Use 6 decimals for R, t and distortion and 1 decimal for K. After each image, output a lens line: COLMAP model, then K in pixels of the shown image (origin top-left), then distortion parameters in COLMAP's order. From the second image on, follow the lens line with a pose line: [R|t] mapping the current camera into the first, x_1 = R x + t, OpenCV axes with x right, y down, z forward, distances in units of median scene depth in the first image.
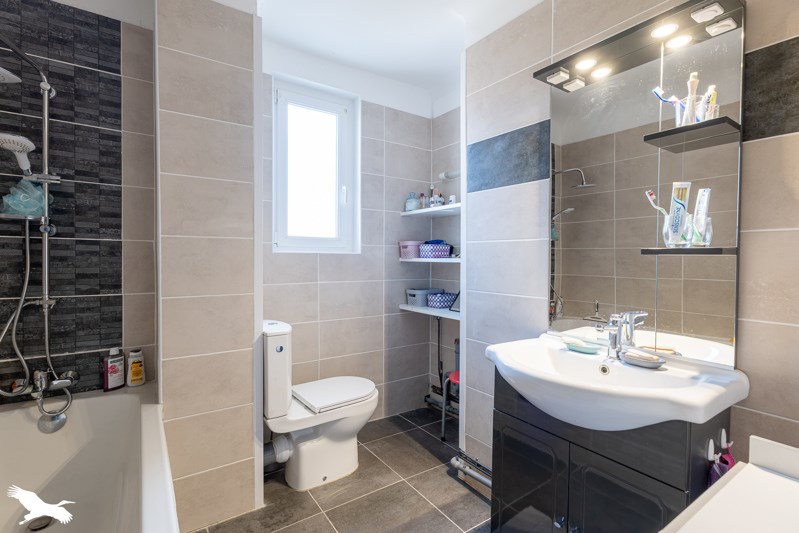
lens RADIAL K [[375.4, 0, 401.9], [0, 375.4, 263.9], [0, 0, 1]] dist [-0.004293, -0.000111]
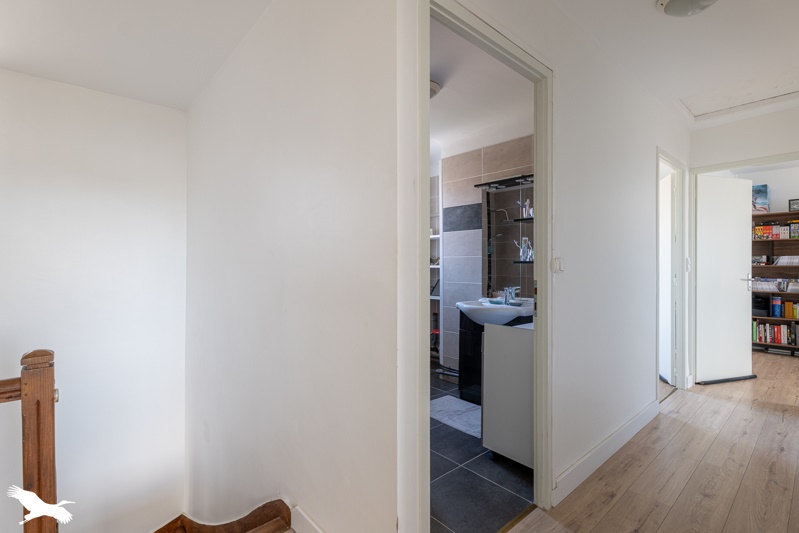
lens RADIAL K [[375.4, 0, 397.5], [0, 375.4, 267.0], [0, 0, 1]] dist [-0.004293, -0.000111]
pose [[0.993574, -0.006278, 0.113012, -0.297863], [0.007740, 0.999892, -0.012496, 0.017728], [-0.112921, 0.013290, 0.993515, -0.962926]]
